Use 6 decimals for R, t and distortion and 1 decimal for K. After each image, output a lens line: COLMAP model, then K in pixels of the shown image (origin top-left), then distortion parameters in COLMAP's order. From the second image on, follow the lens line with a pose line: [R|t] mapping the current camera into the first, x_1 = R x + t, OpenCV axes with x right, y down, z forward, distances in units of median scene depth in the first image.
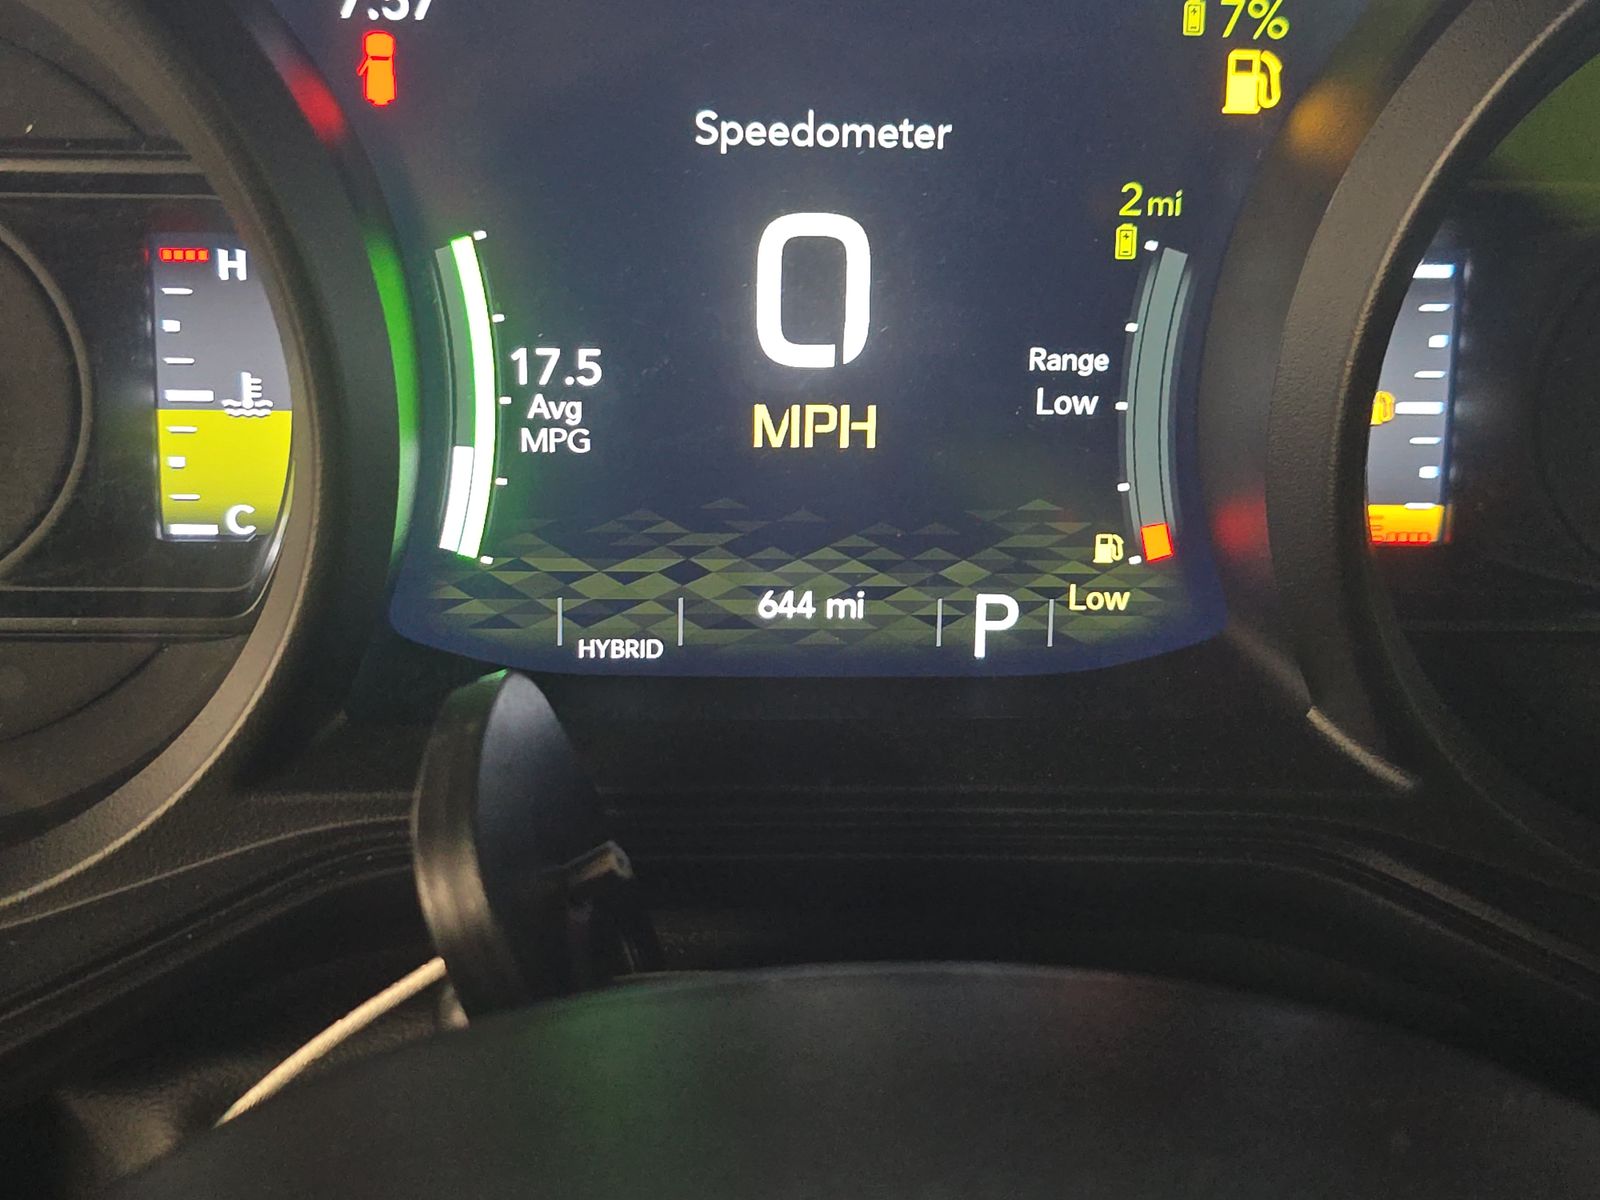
lens RADIAL K [[1155.2, 0, 800.0], [0, 1155.2, 600.0], [0, 0, 1]] dist [0.001695, -0.007971]
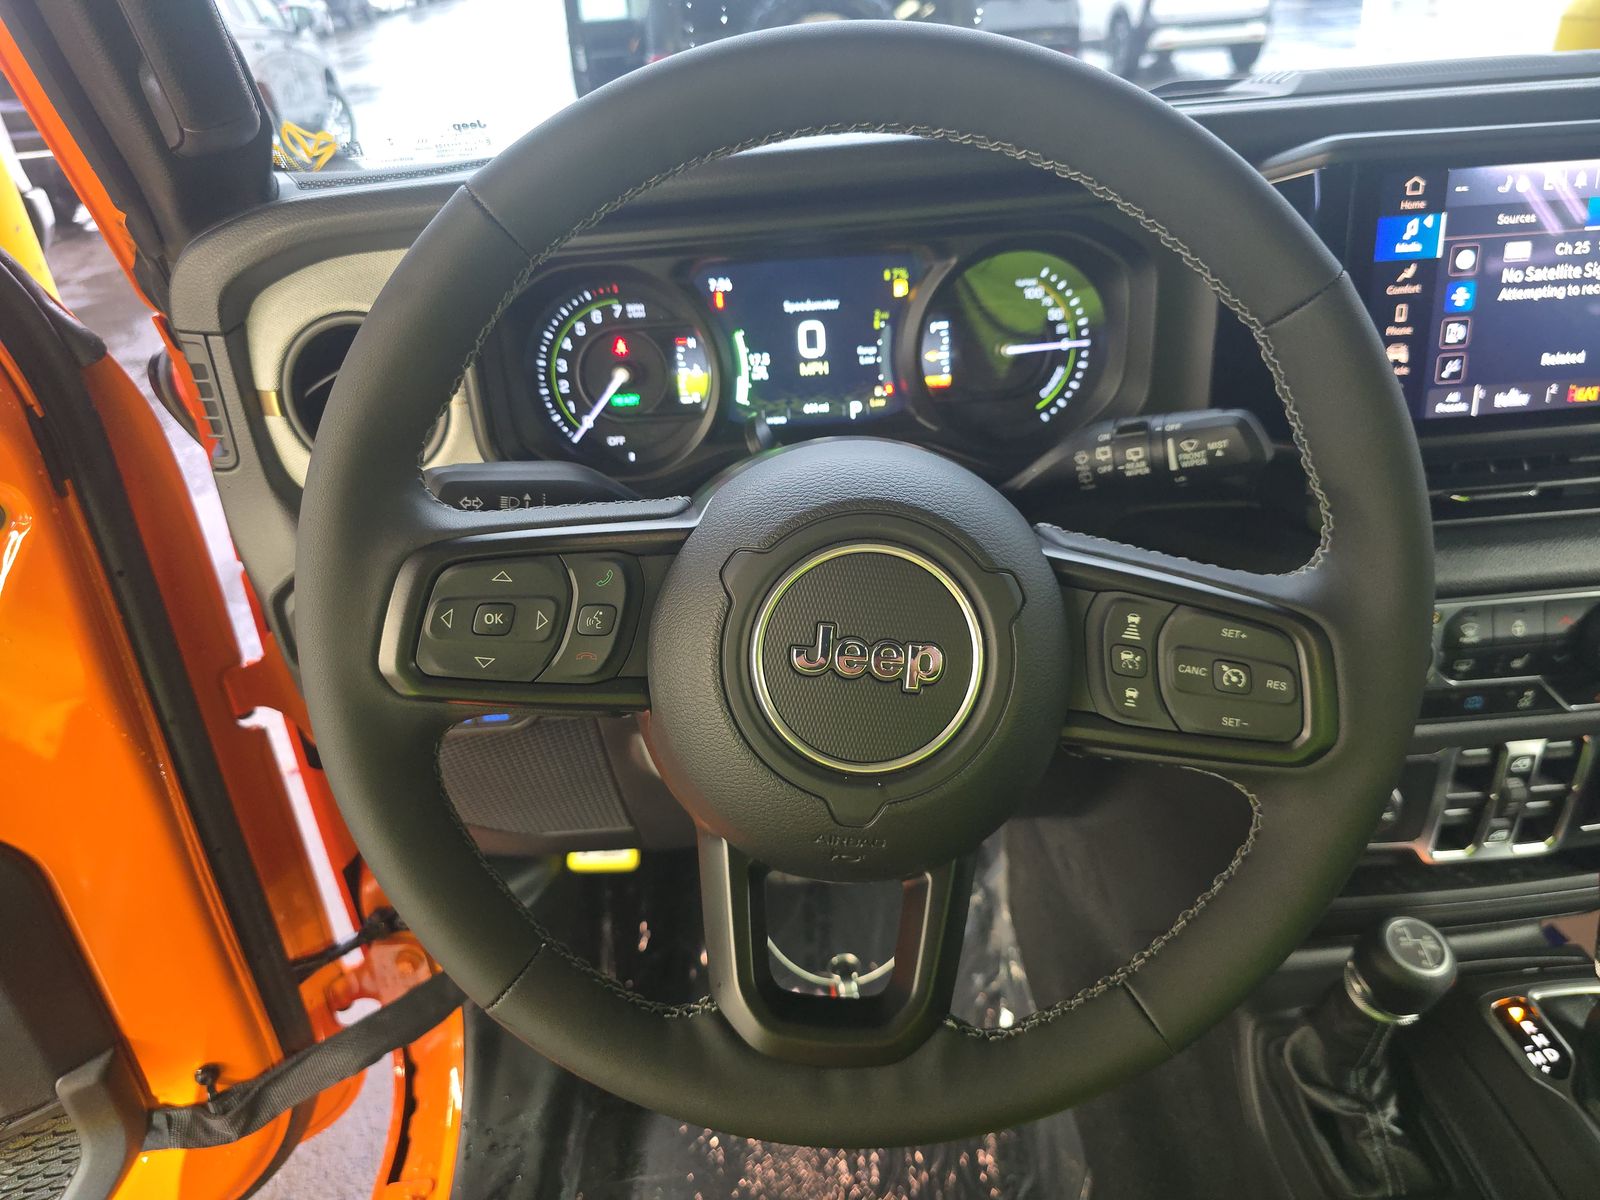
lens RADIAL K [[1155.2, 0, 800.0], [0, 1155.2, 600.0], [0, 0, 1]] dist [0.001695, -0.007971]
pose [[0.972571, -0.027835, -0.230936, 1.003618], [0.047514, 0.995654, 0.080096, 0.399621], [0.227703, -0.088871, 0.969666, -3.592311]]
